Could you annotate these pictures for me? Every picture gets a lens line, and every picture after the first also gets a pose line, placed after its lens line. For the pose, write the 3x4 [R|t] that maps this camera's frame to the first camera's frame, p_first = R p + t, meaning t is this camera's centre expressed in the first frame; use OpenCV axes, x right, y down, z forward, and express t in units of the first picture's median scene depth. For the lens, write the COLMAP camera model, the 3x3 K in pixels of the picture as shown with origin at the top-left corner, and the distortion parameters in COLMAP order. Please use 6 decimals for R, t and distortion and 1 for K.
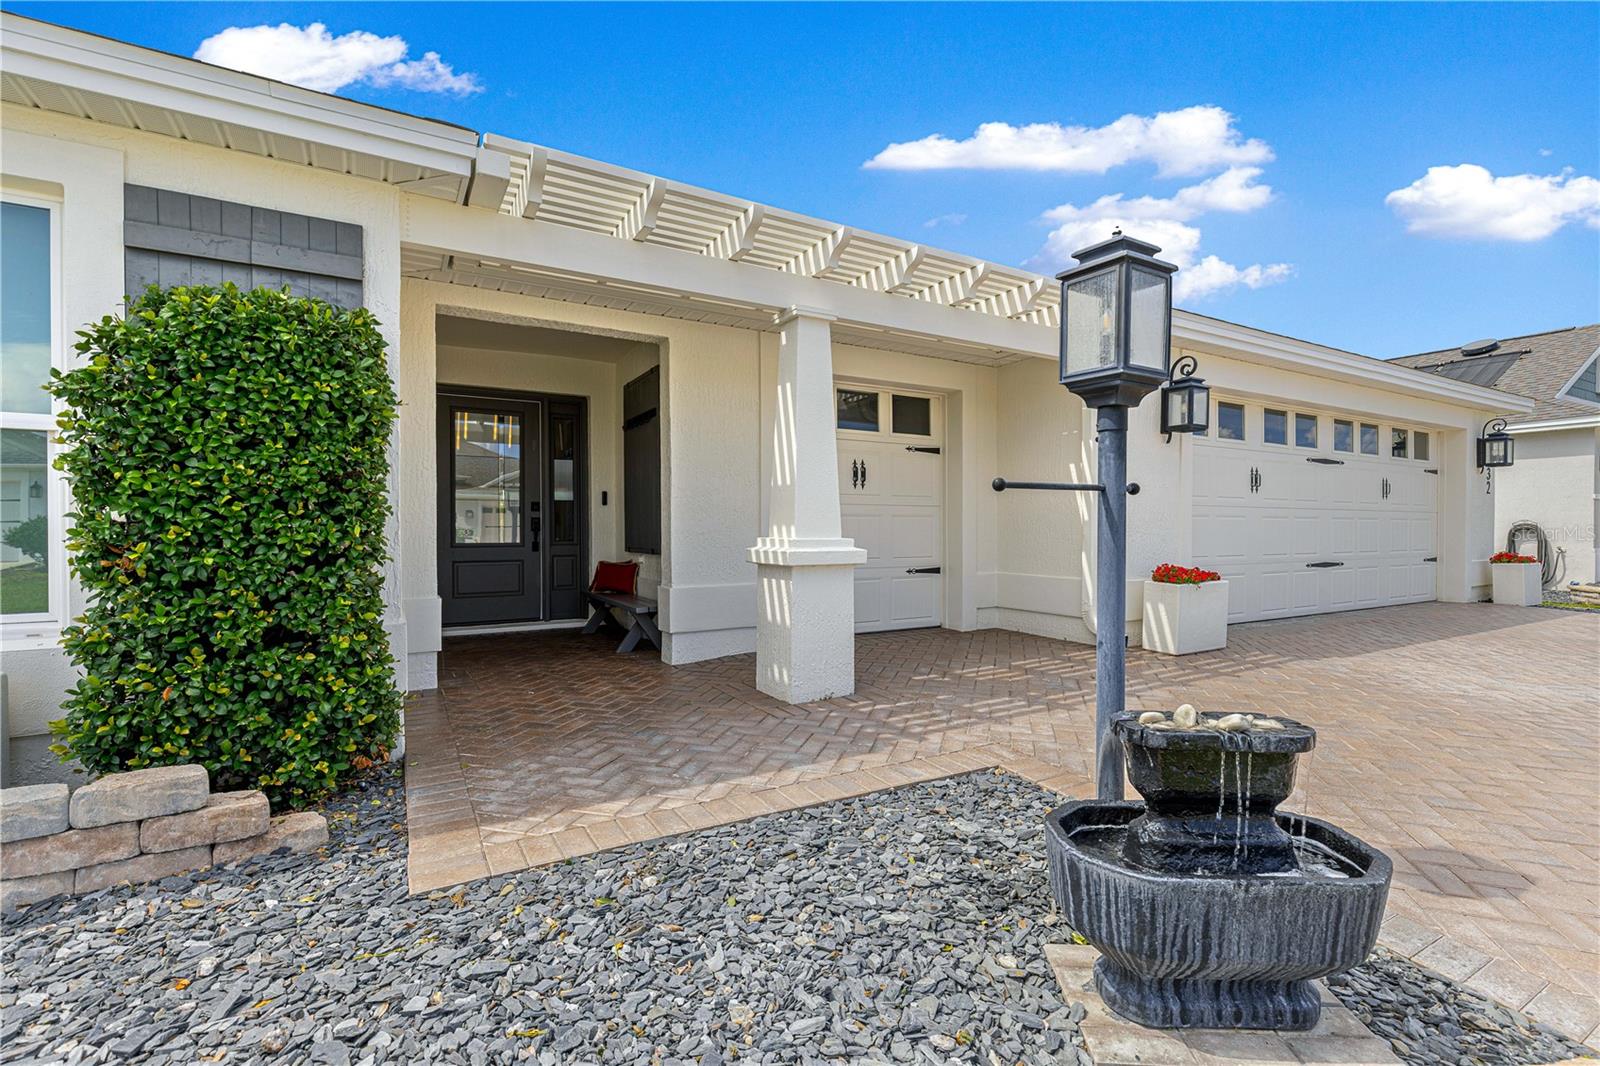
lens RADIAL K [[719.8, 0, 805.9], [0, 719.8, 533.8], [0, 0, 1]] dist [0.003292, 0.000249]
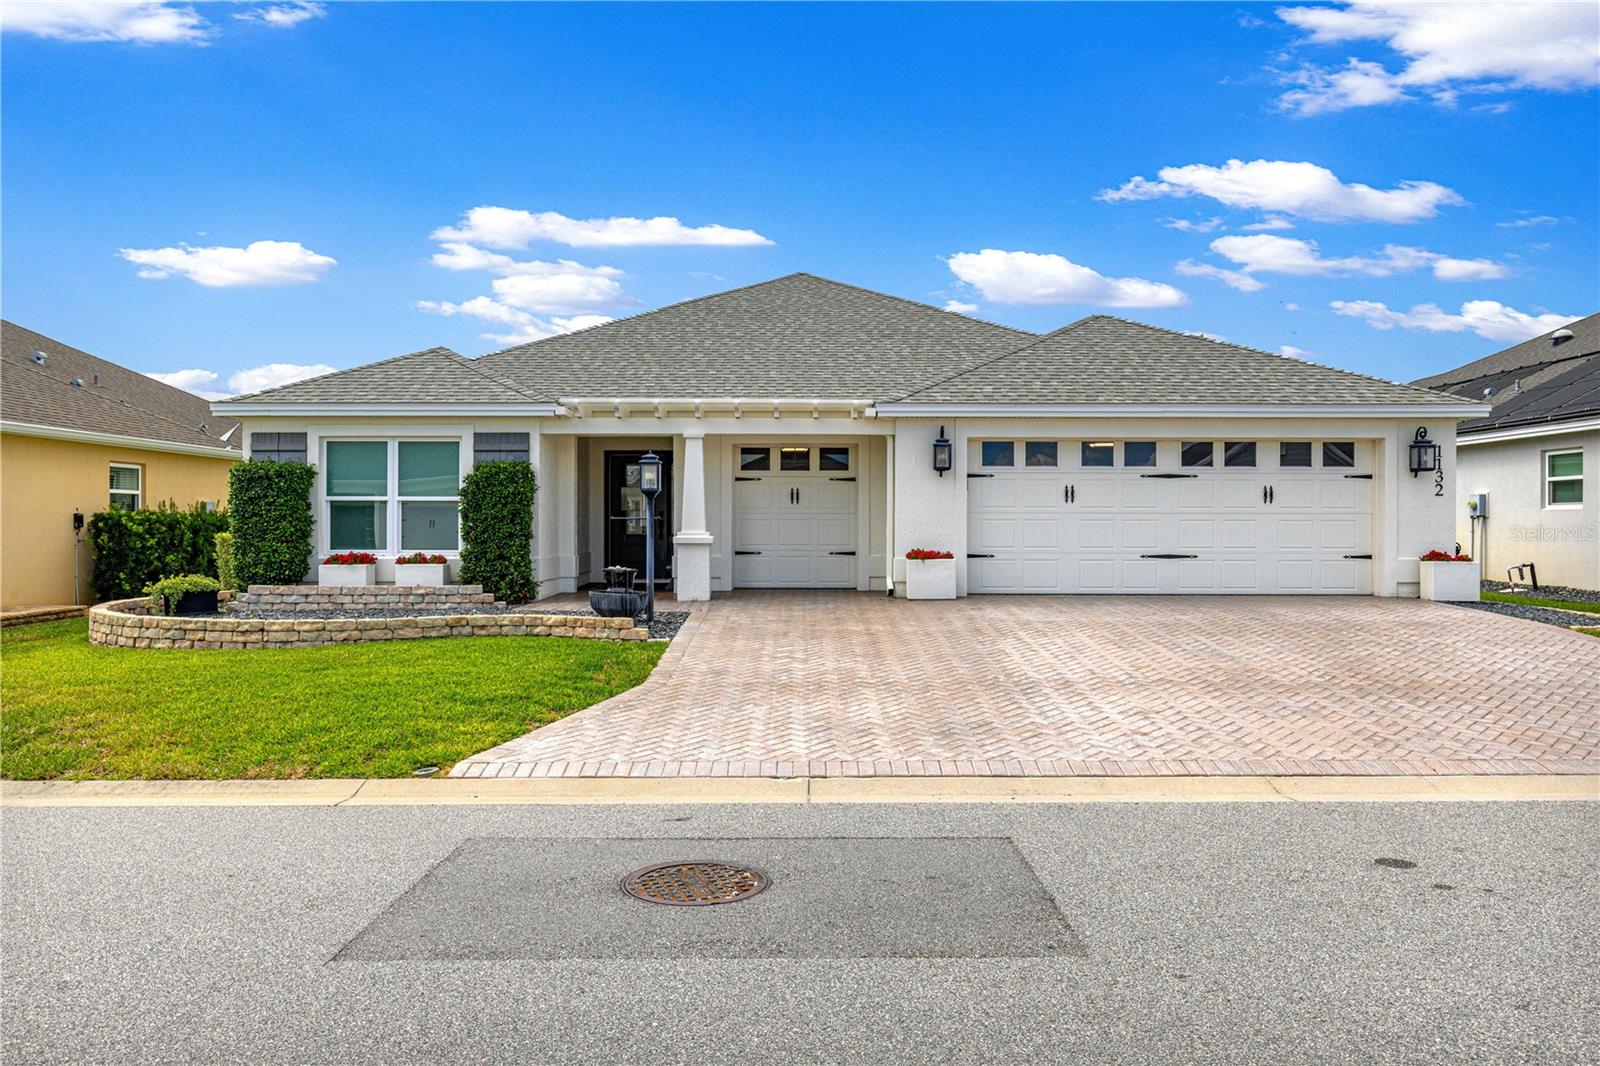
lens RADIAL K [[1036.9, 0, 800.0], [0, 1036.9, 533.0], [0, 0, 1]] dist [-0.004977, -0.000538]
pose [[0.864061, 0.005427, -0.503357, 1.552611], [-0.004762, 0.999985, 0.002607, -0.000824], [0.503364, 0.000144, 0.864075, -1.340457]]
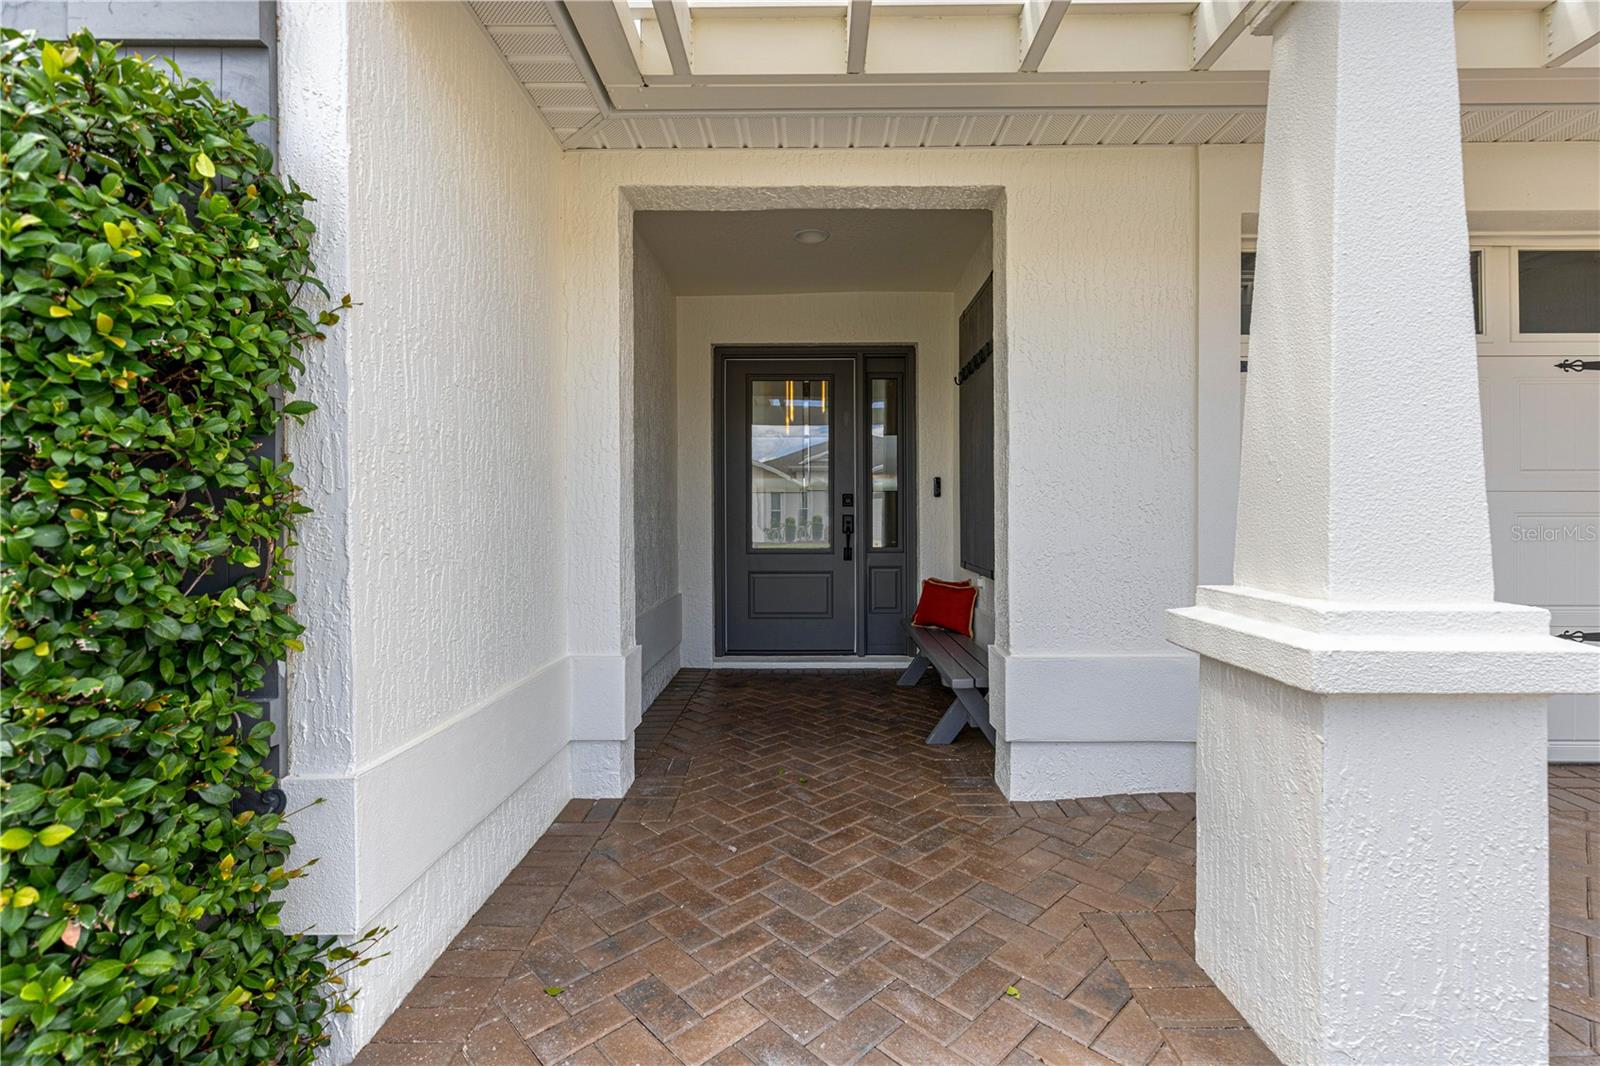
lens RADIAL K [[735.2, 0, 803.4], [0, 735.2, 522.4], [0, 0, 1]] dist [0.000949, 0.000089]
pose [[0.861825, 0.004227, -0.507189, -0.040386], [-0.001907, 0.999985, 0.005095, -0.025011], [0.507203, -0.003424, 0.861820, 0.432822]]
